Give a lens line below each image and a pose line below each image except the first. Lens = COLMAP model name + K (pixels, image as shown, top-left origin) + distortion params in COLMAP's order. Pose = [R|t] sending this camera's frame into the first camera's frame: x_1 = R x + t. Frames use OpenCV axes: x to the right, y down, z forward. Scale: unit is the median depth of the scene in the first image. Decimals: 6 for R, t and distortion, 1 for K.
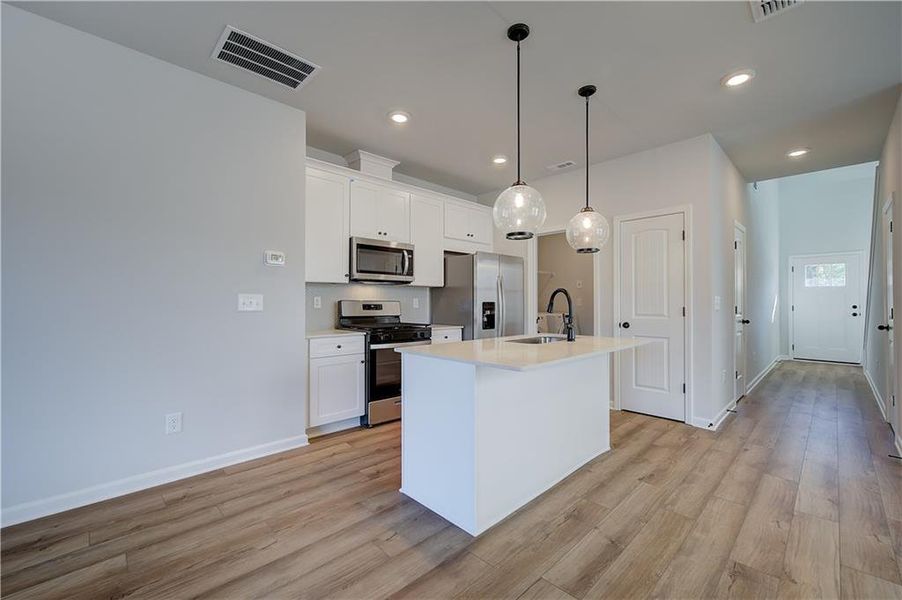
lens RADIAL K [[373.9, 0, 455.1], [0, 373.9, 299.6], [0, 0, 1]] dist [0.002965, 0.000158]
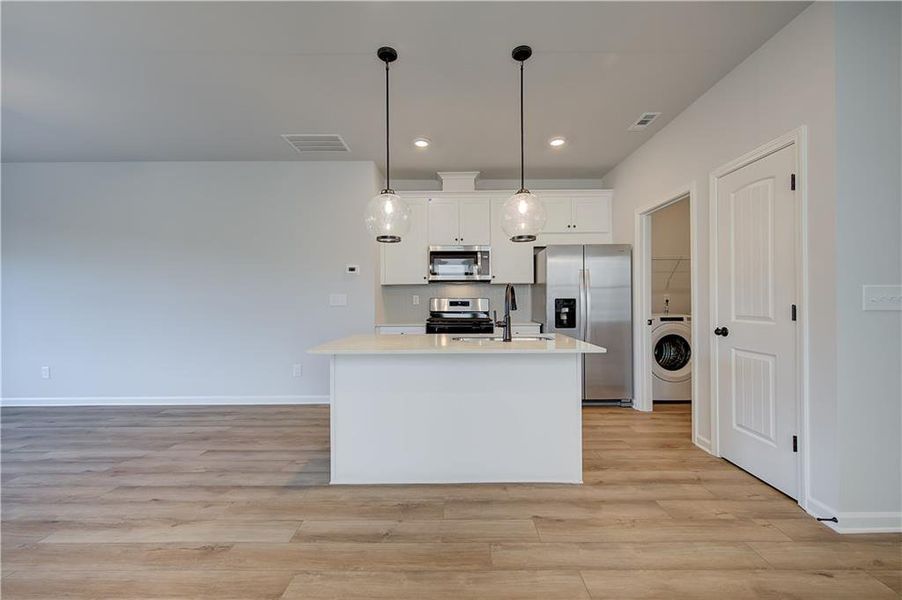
lens RADIAL K [[361.0, 0, 453.6], [0, 361.0, 300.4], [0, 0, 1]] dist [0.005804, -0.000244]
pose [[0.710989, -0.003389, -0.703195, 0.656338], [0.009679, 0.999941, 0.004967, 0.004543], [0.703137, -0.010338, 0.710979, 0.230998]]
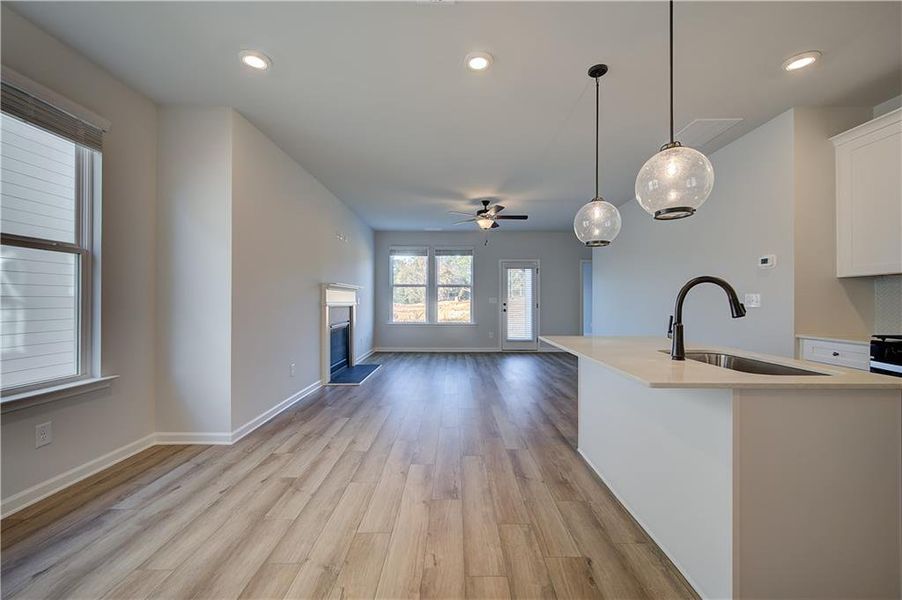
lens RADIAL K [[369.2, 0, 454.7], [0, 369.2, 300.1], [0, 0, 1]] dist [0.002334, -0.000001]
pose [[-0.702694, -0.002781, -0.711487, 0.815072], [0.003627, 0.999965, -0.007490, 0.009560], [0.711483, -0.007844, -0.702660, 0.928374]]
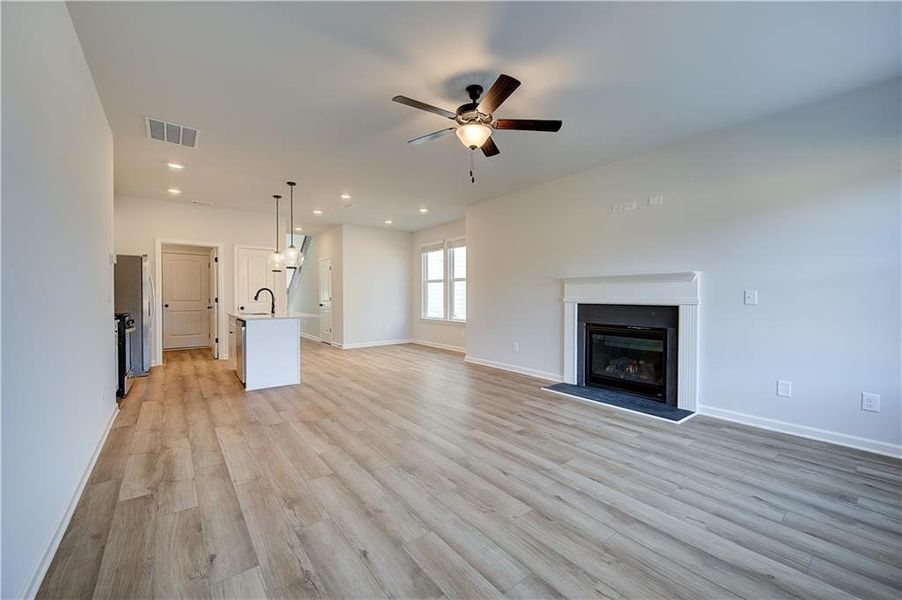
lens RADIAL K [[361.0, 0, 453.6], [0, 361.0, 300.4], [0, 0, 1]] dist [0.005804, -0.000244]
pose [[0.114992, -0.012837, 0.993284, -1.267334], [-0.008744, 0.999865, 0.013934, 0.000051], [-0.993328, -0.010288, 0.114864, -0.195599]]
